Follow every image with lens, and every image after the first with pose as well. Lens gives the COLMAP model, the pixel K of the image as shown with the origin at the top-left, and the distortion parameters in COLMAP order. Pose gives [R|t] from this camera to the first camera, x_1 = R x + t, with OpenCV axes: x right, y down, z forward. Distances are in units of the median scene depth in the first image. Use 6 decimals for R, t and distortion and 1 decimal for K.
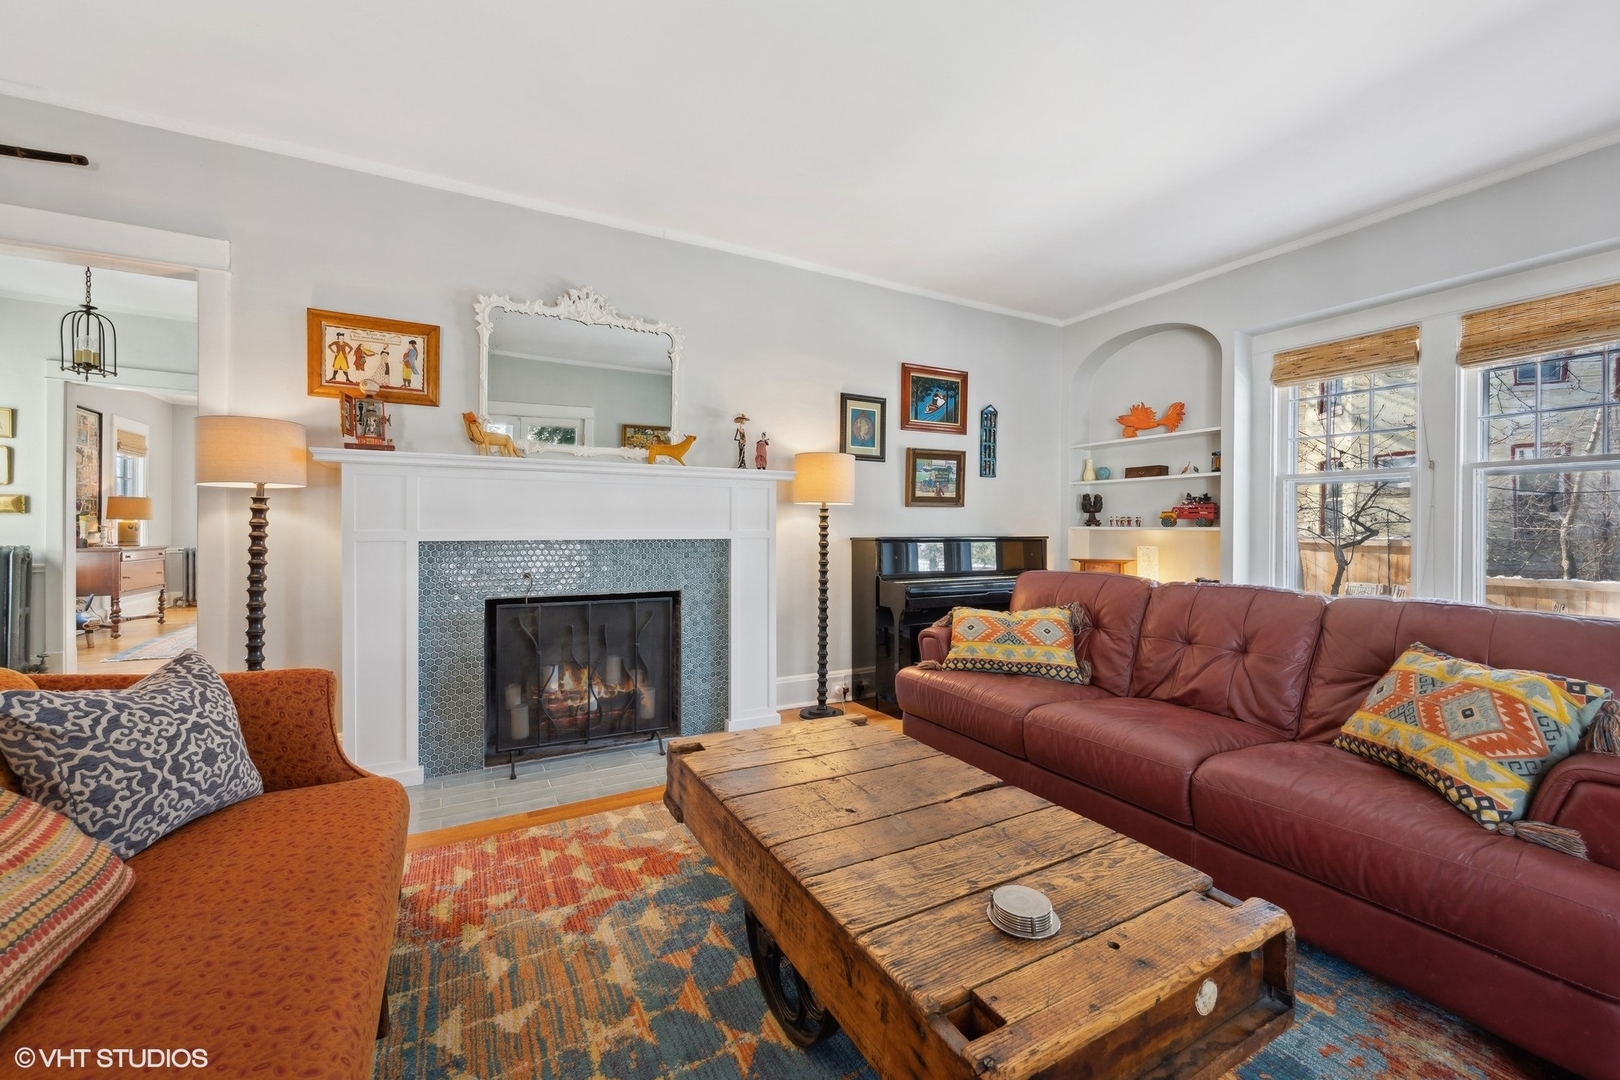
lens RADIAL K [[643.0, 0, 806.6], [0, 643.0, 535.4], [0, 0, 1]] dist [-0.003315, 0.001042]
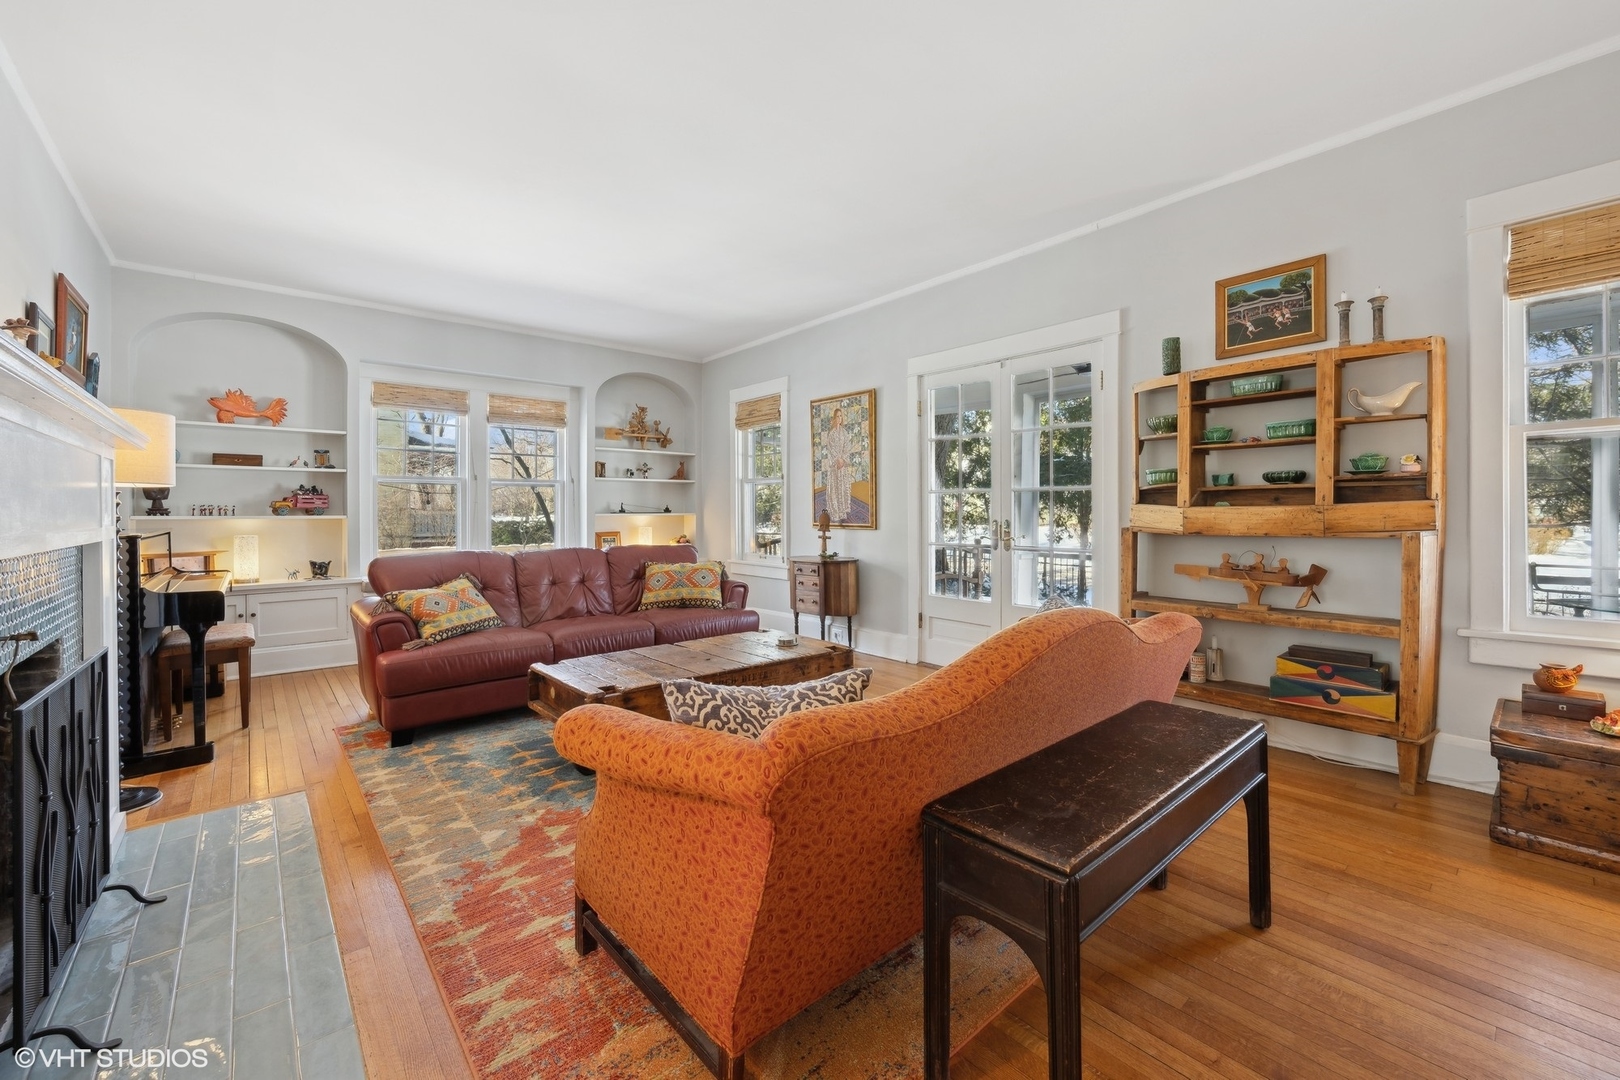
lens RADIAL K [[643.0, 0, 817.3], [0, 643.0, 515.5], [0, 0, 1]] dist [-0.003315, 0.001042]
pose [[-0.210346, -0.008513, 0.977590, -0.906444], [0.015470, 0.999808, 0.012035, -0.017283], [-0.977505, 0.017655, -0.210174, 0.501137]]
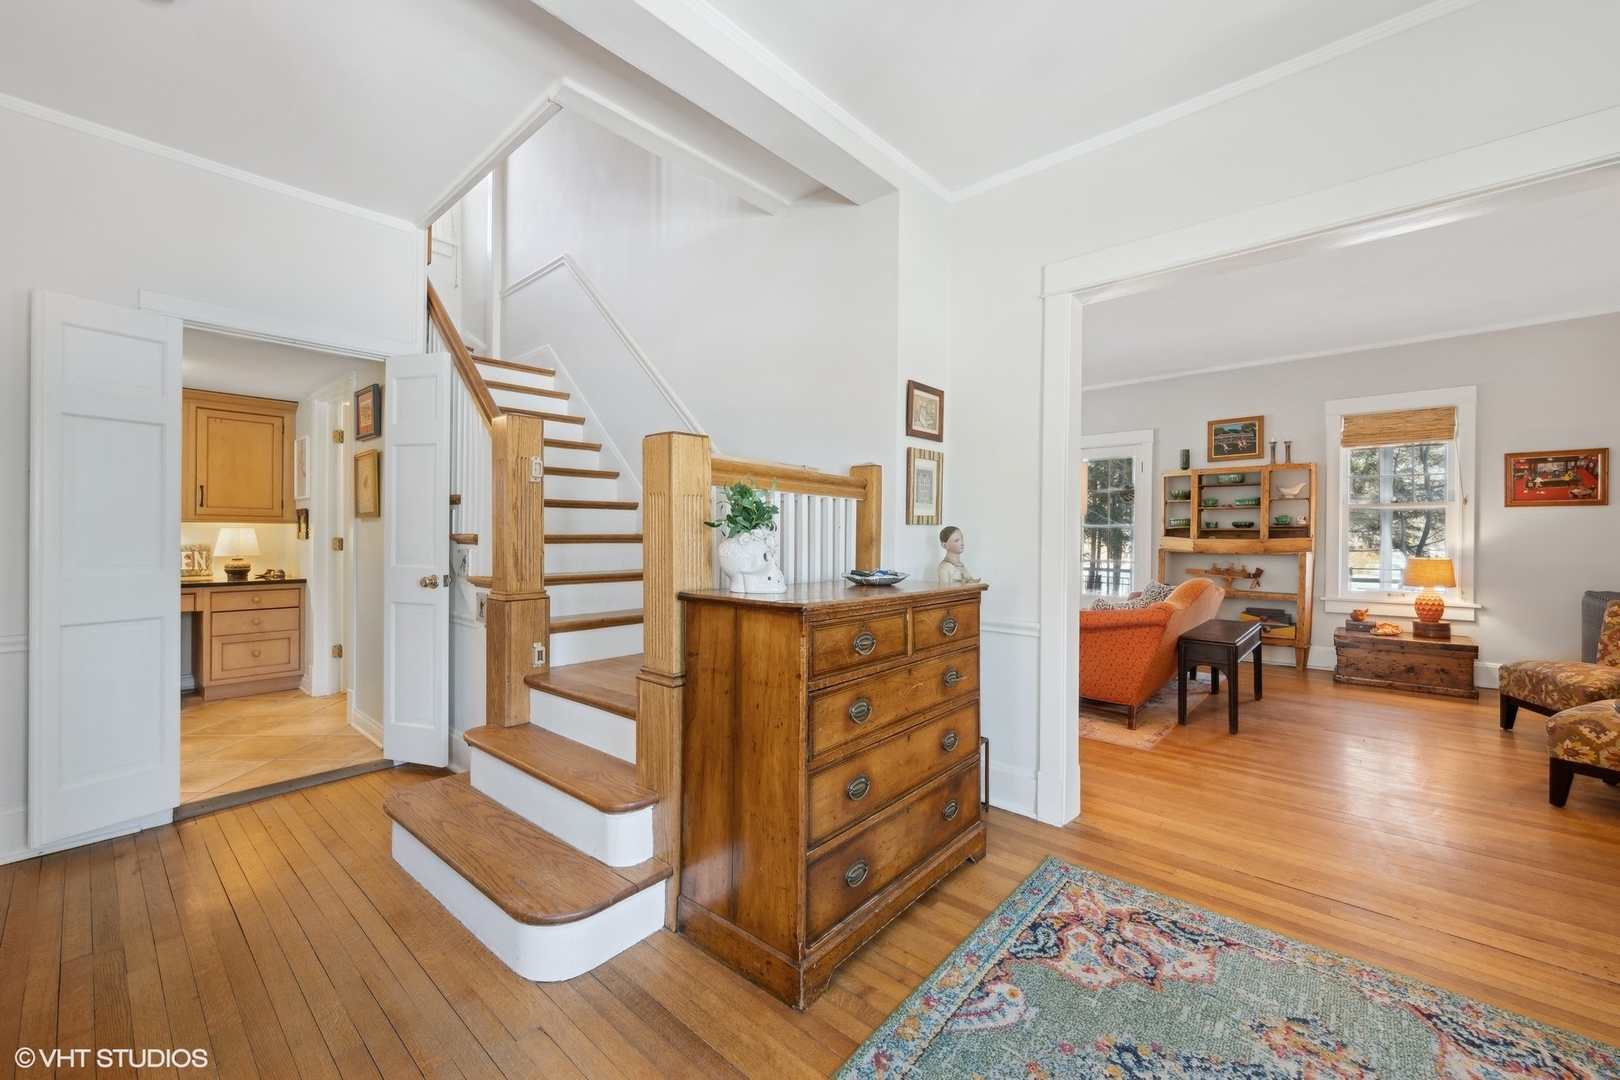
lens RADIAL K [[643.0, 0, 805.0], [0, 643.0, 534.6], [0, 0, 1]] dist [-0.003315, 0.001042]
pose [[-0.333796, -0.007698, 0.942614, -1.263044], [-0.005018, 0.999967, 0.006389, -0.024025], [-0.942632, -0.002597, -0.333824, 1.107309]]
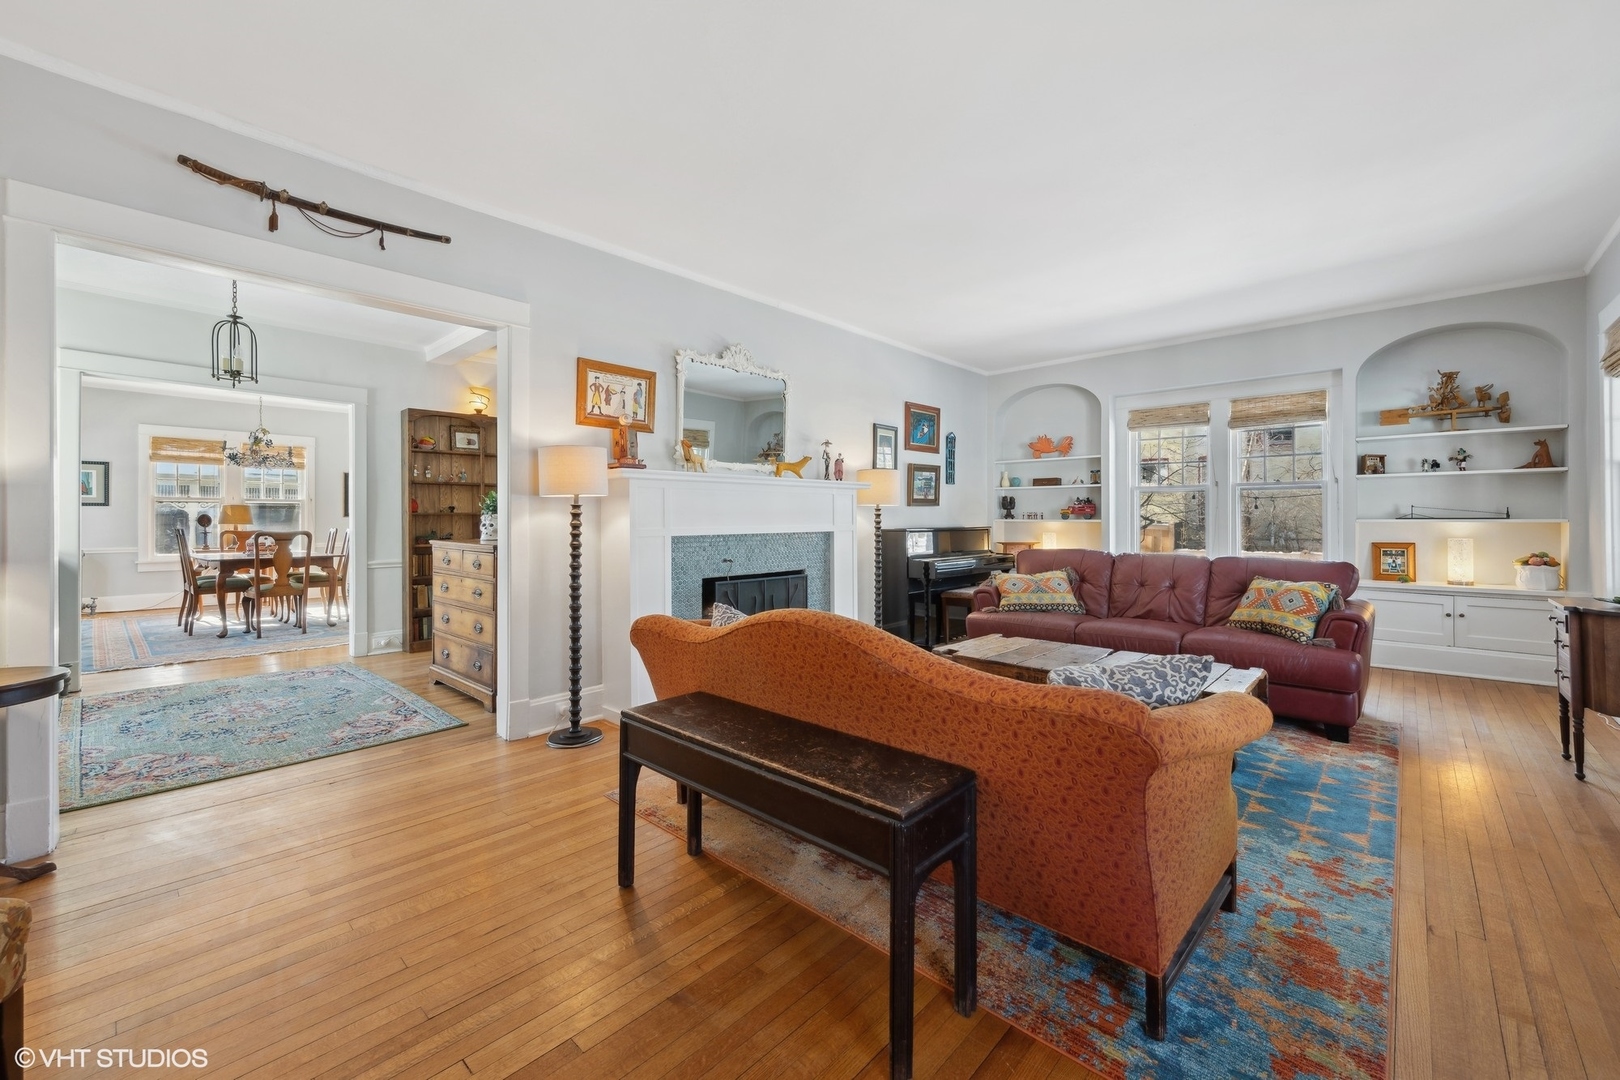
lens RADIAL K [[643.0, 0, 811.7], [0, 643.0, 522.7], [0, 0, 1]] dist [-0.003315, 0.001042]
pose [[0.950310, -0.008280, 0.311195, -0.639833], [0.009634, 0.999950, -0.002814, -0.010778], [-0.311156, 0.005672, 0.950342, -0.327162]]
